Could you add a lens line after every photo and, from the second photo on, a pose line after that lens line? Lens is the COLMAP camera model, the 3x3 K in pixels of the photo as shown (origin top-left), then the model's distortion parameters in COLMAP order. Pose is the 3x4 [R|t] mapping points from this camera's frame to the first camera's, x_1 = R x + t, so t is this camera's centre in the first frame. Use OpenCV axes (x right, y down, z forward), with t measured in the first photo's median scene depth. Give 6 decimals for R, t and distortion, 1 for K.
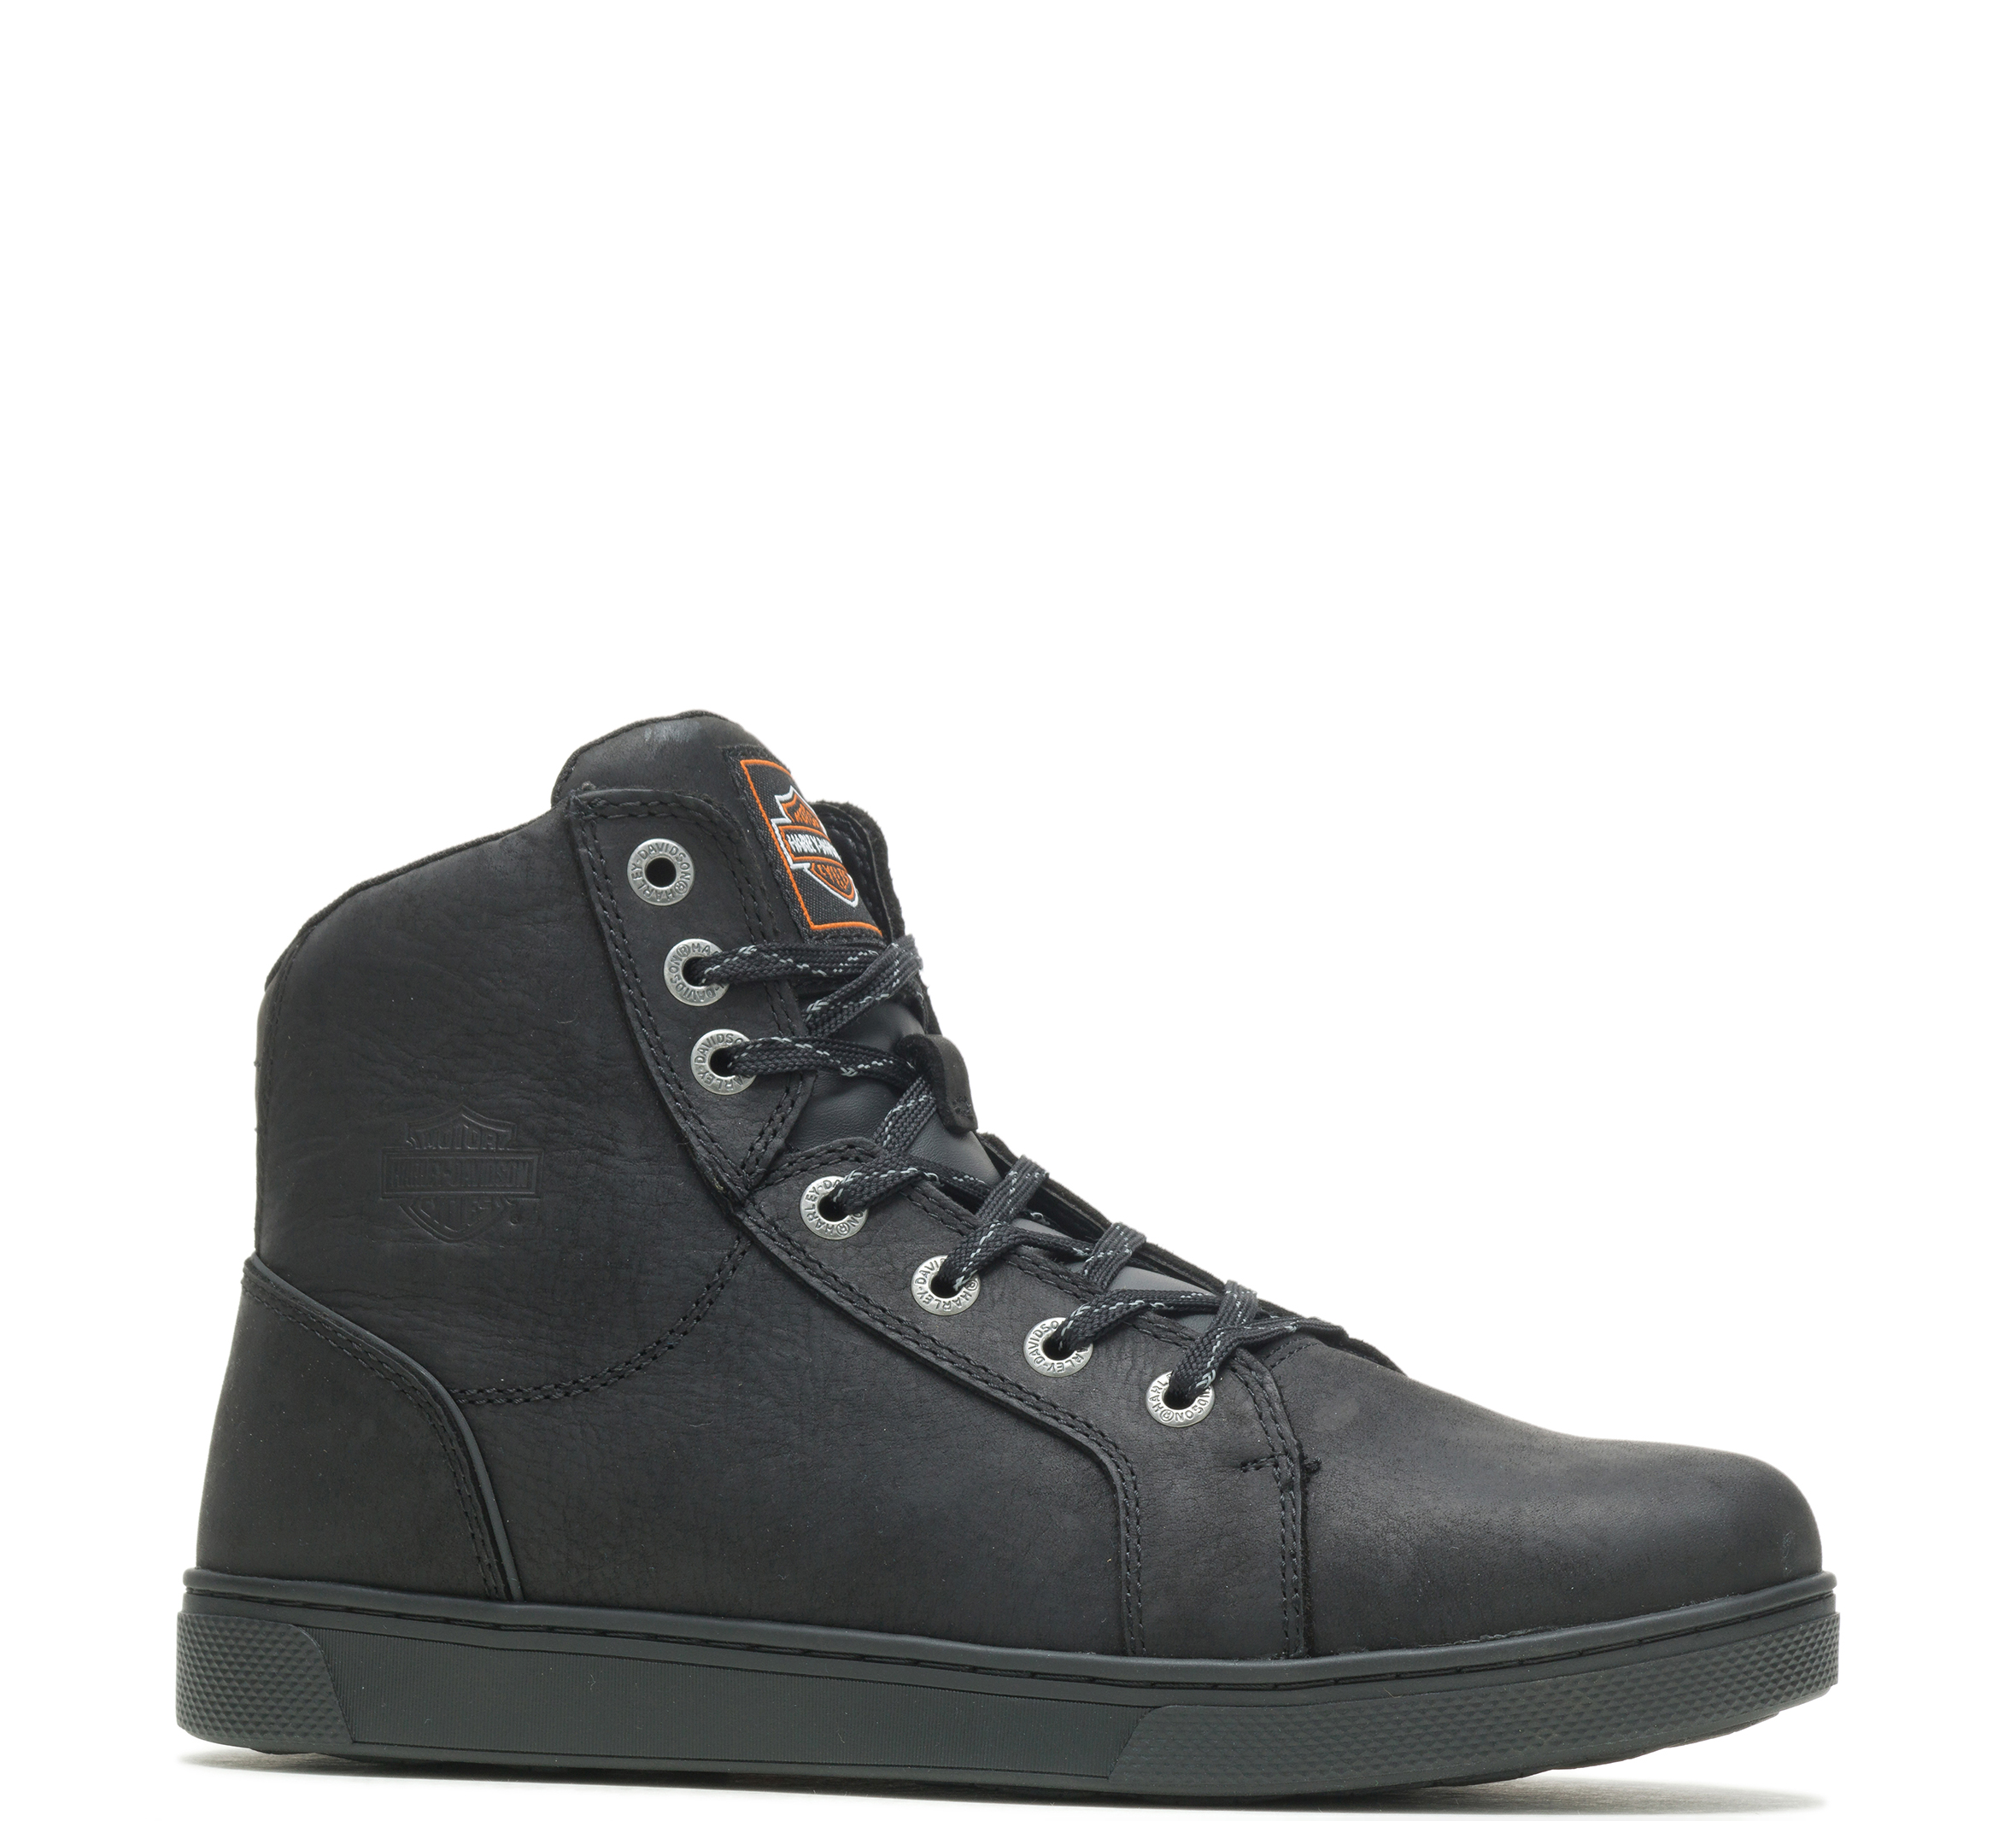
lens RADIAL K [[11413.6, 0, 1008.0], [0, 11413.6, 910.5], [0, 0, 1]] dist [-0.582243, 32.280634]
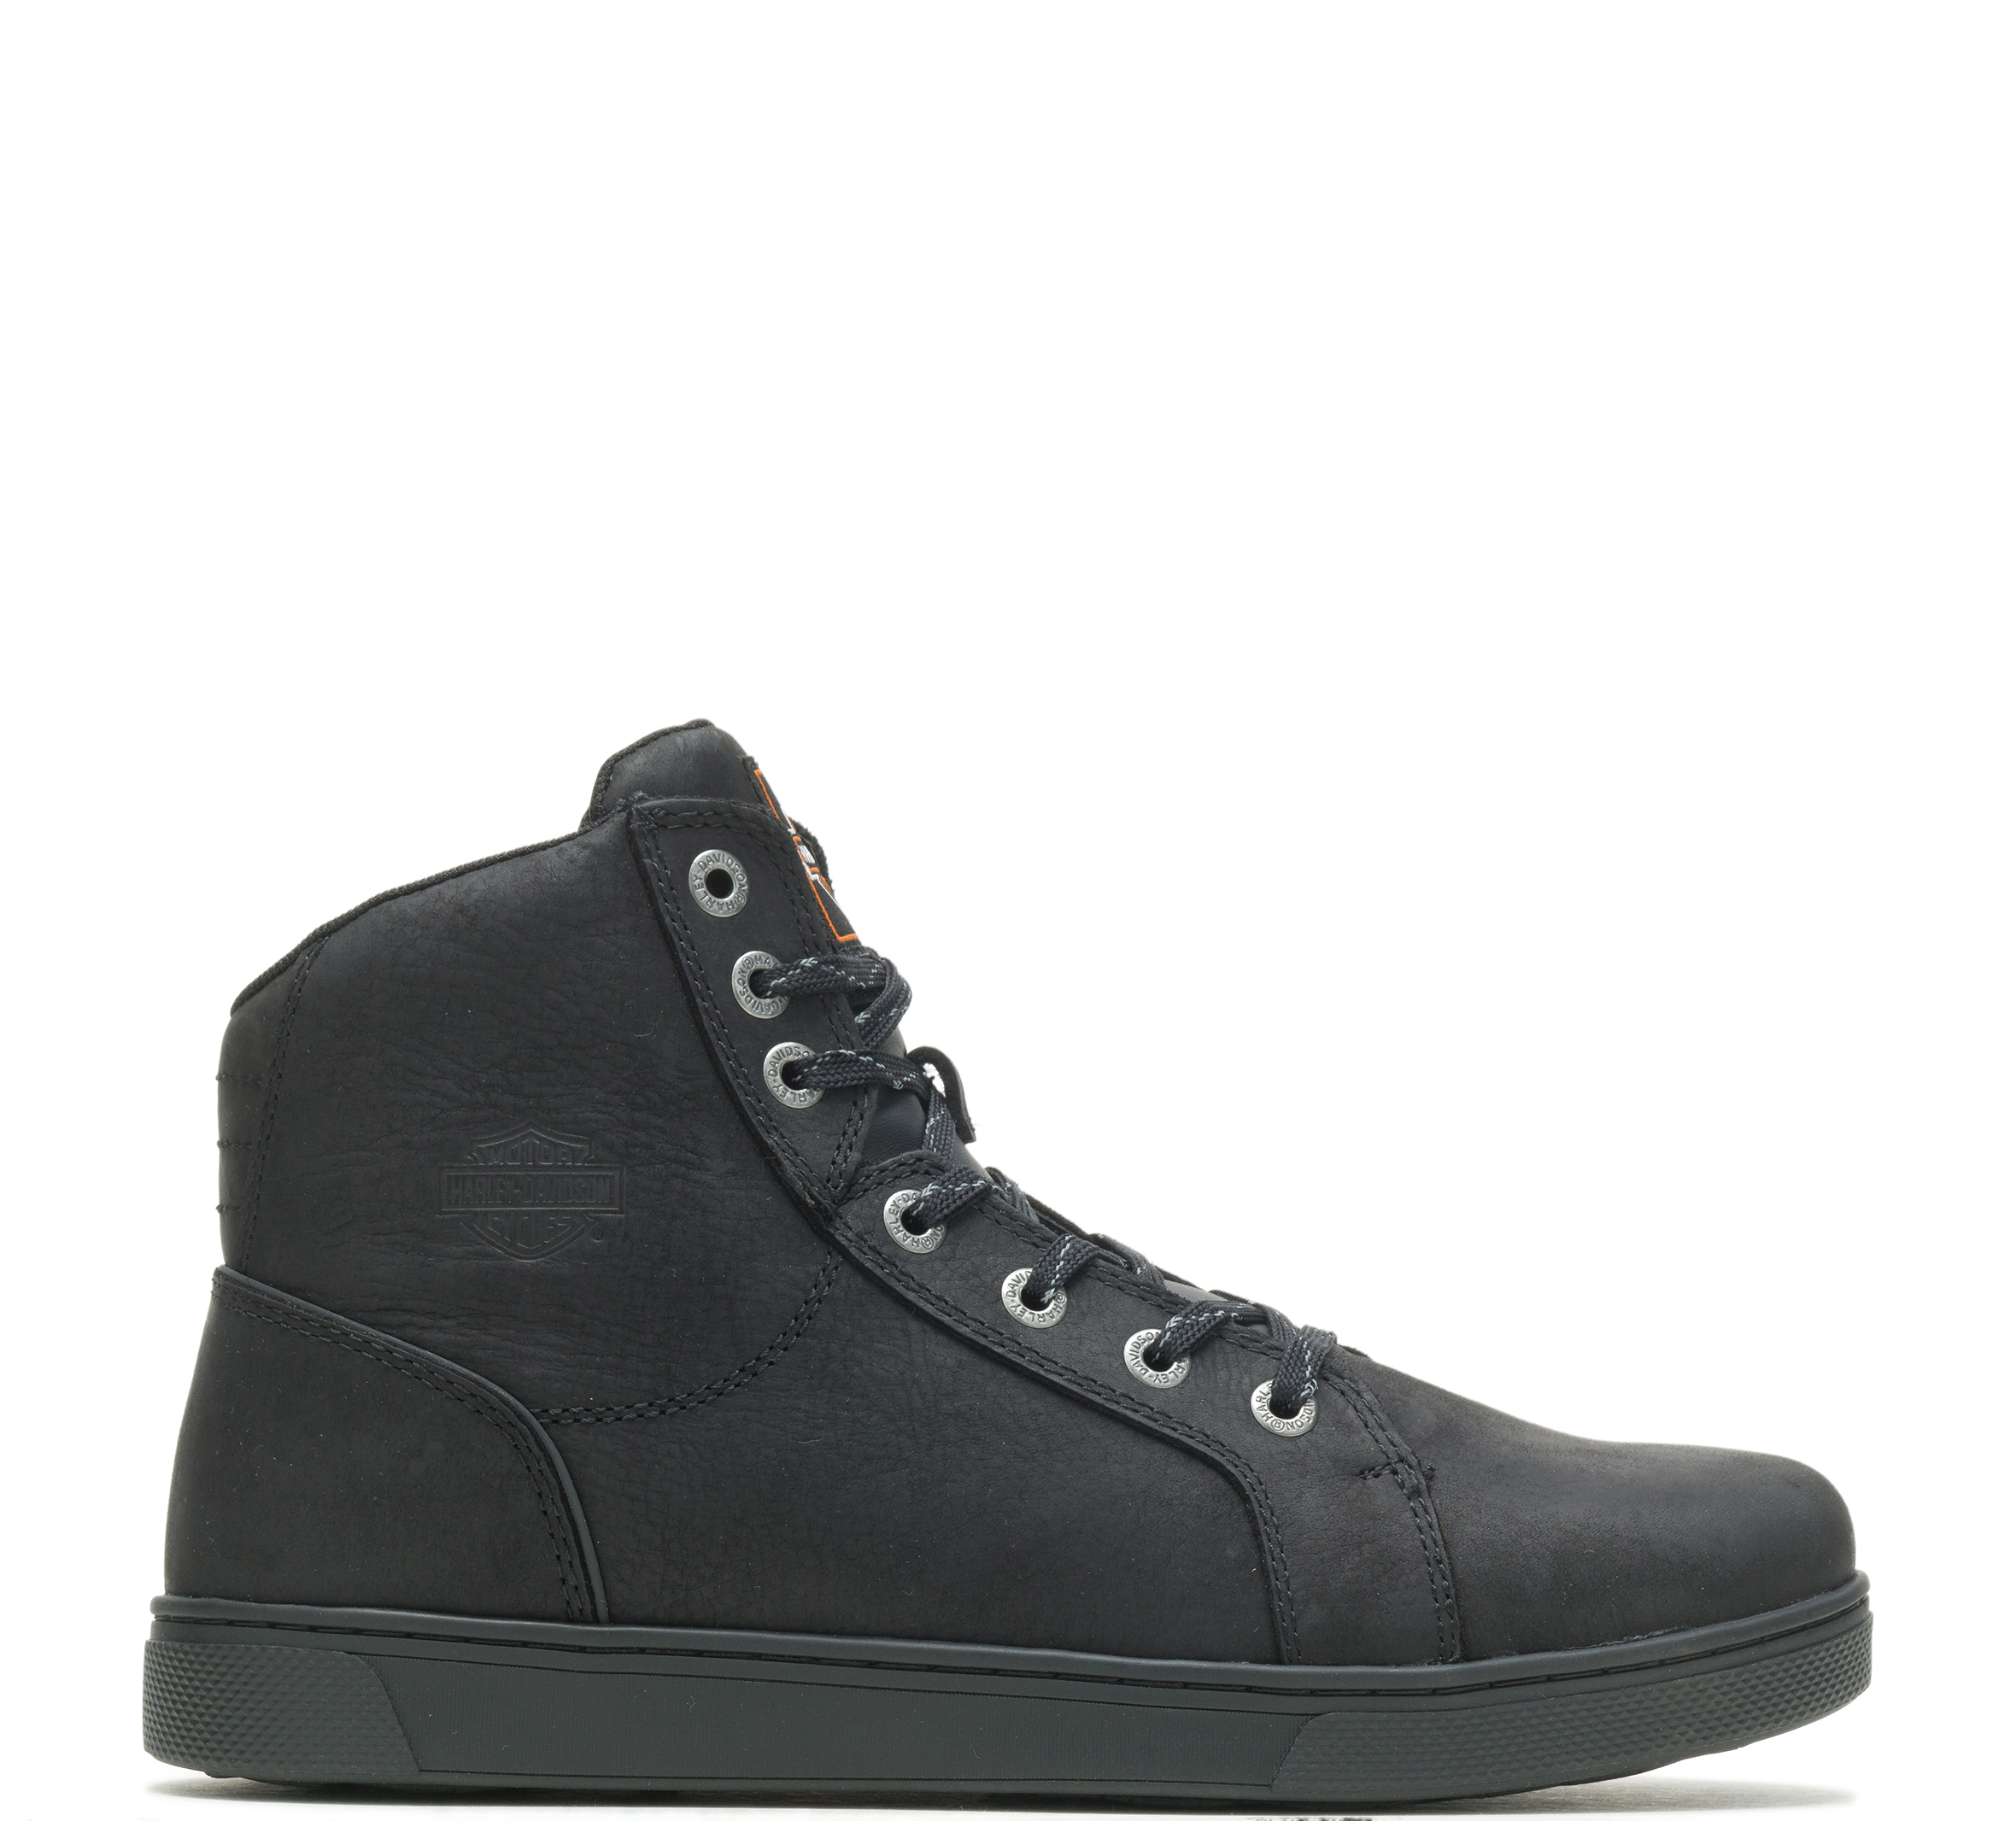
lens RADIAL K [[11413.6, 0, 1008.0], [0, 11413.6, 910.5], [0, 0, 1]] dist [-0.582243, 32.280634]
pose [[0.928920, 0.002180, 0.370273, -0.376550], [-0.003319, 0.999992, 0.002440, -0.003543], [-0.370265, -0.003495, 0.928920, 0.071888]]
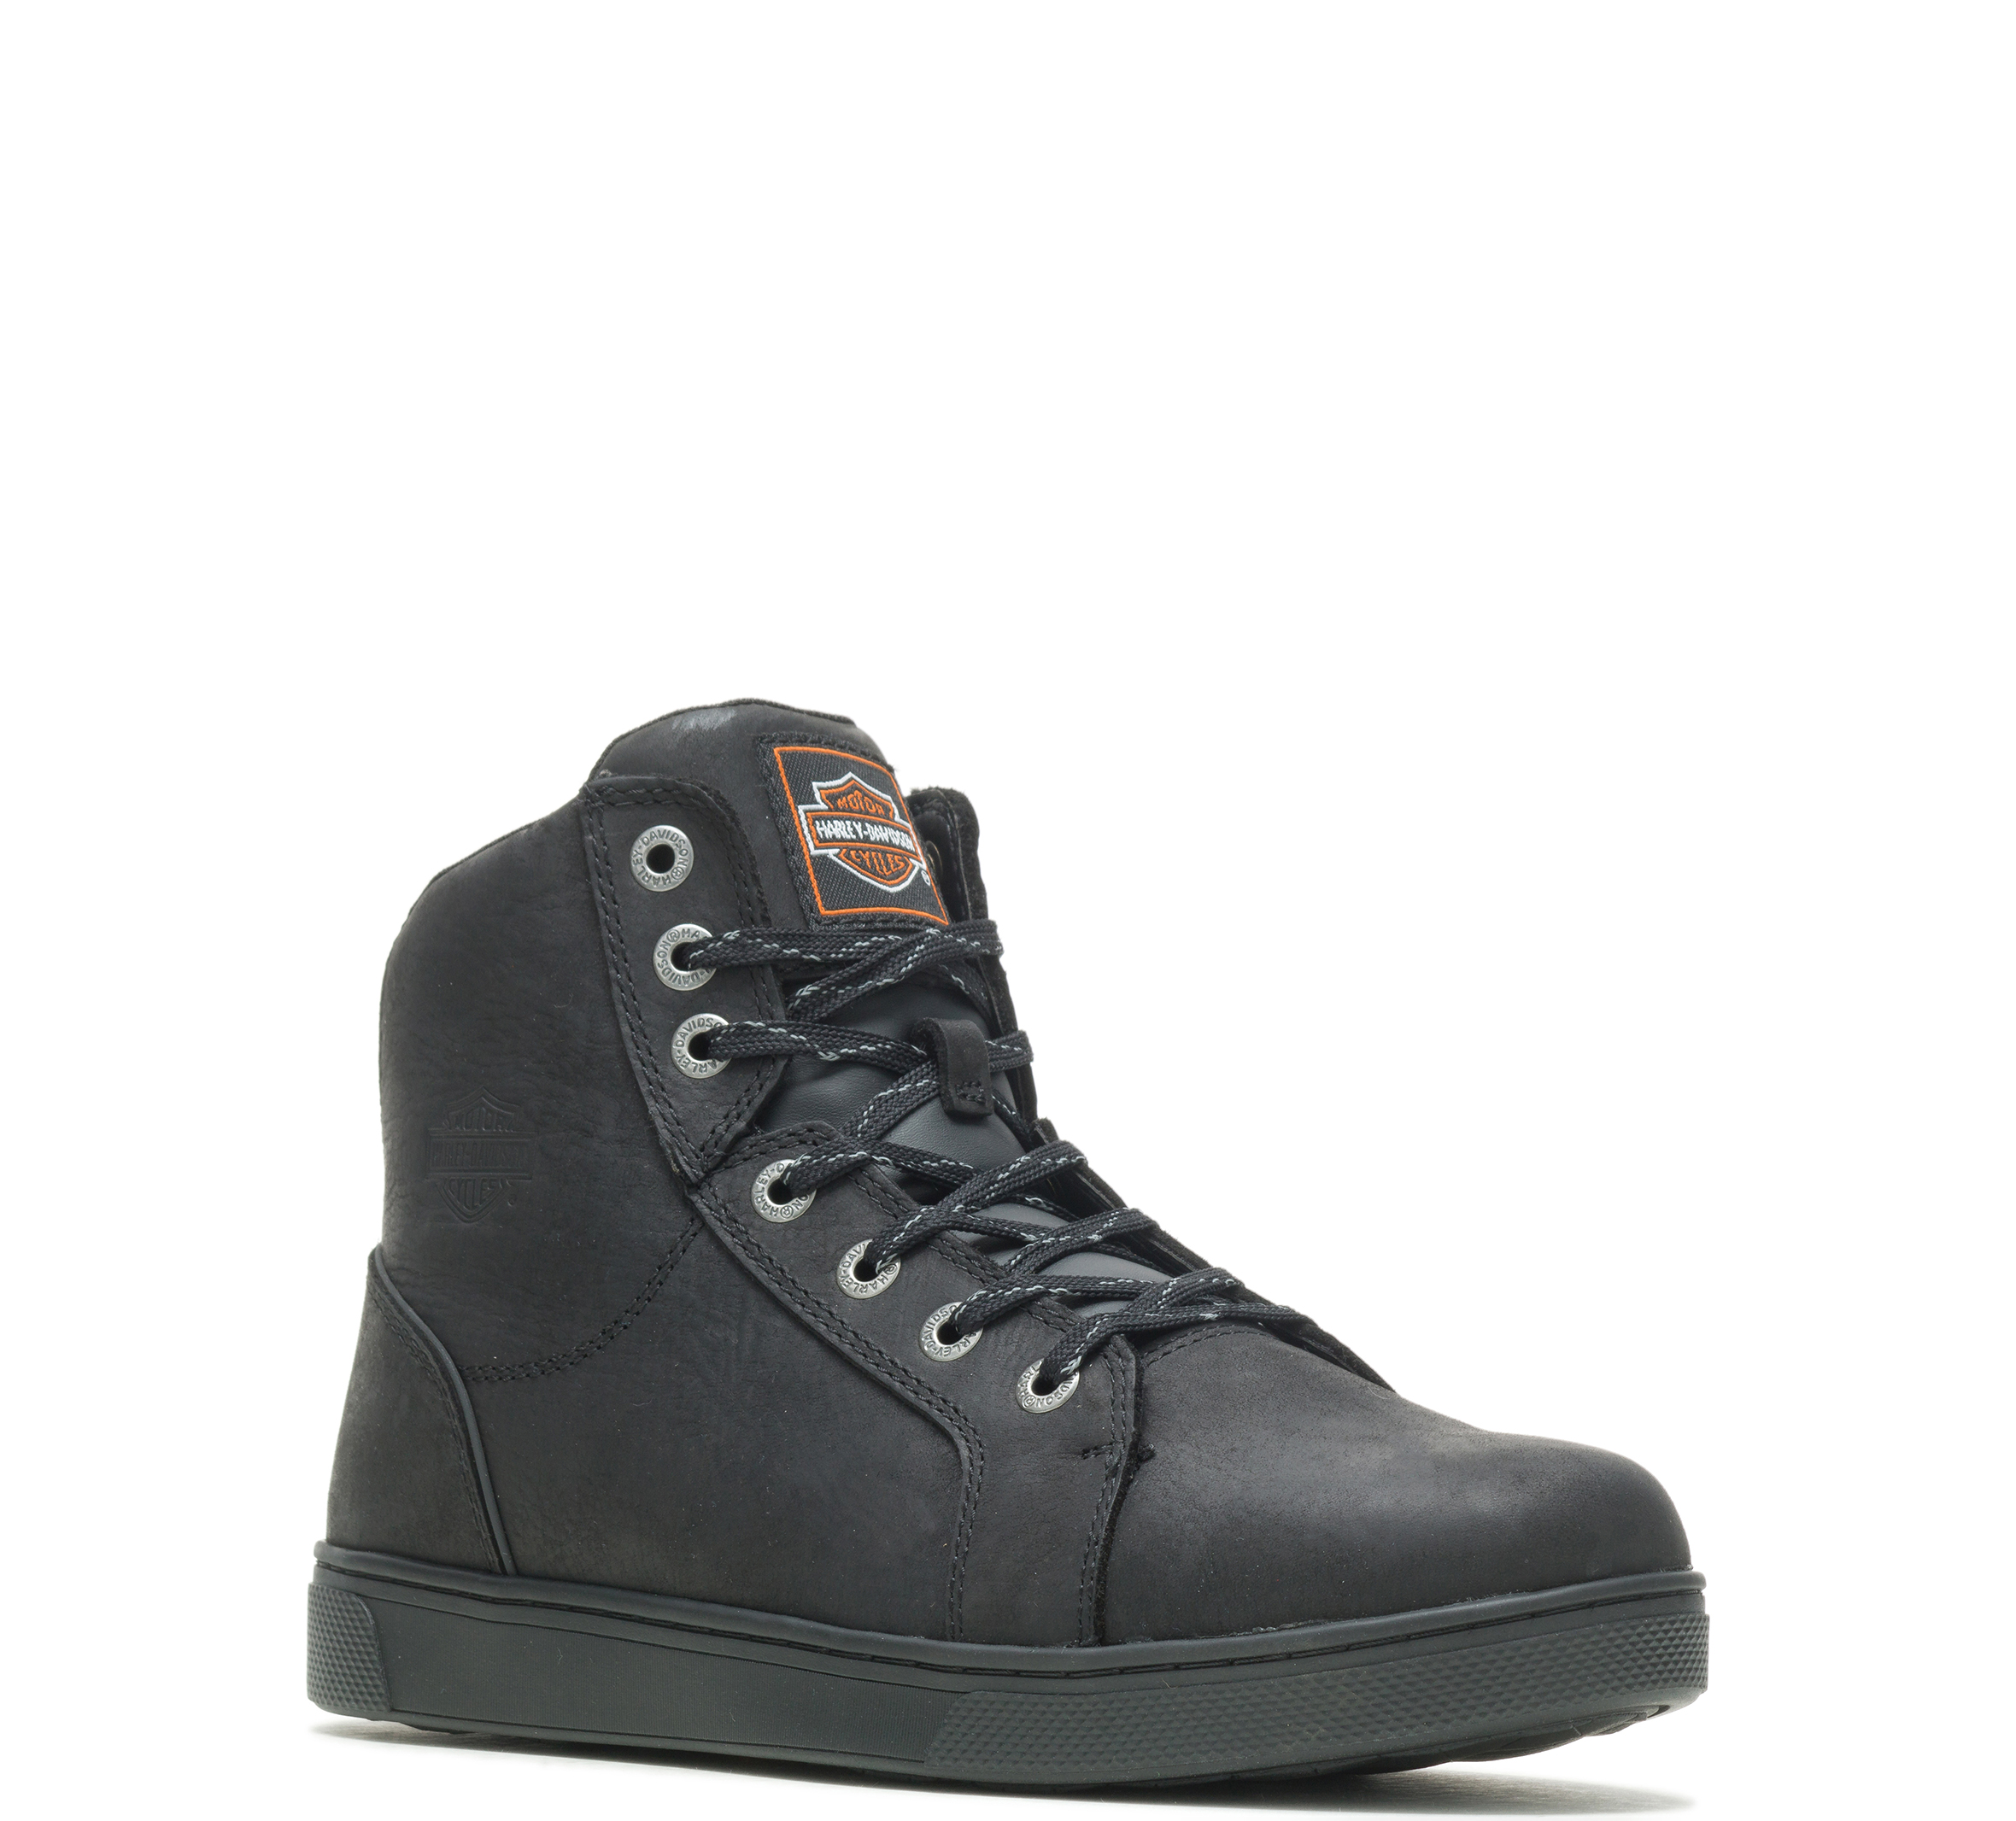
lens RADIAL K [[11413.6, 0, 1008.0], [0, 11413.6, 910.5], [0, 0, 1]] dist [-0.582243, 32.280634]
pose [[0.920477, -0.002524, -0.390788, 0.396509], [0.001714, 0.999996, -0.002421, 0.003790], [0.390793, 0.001558, 0.920477, 0.081009]]
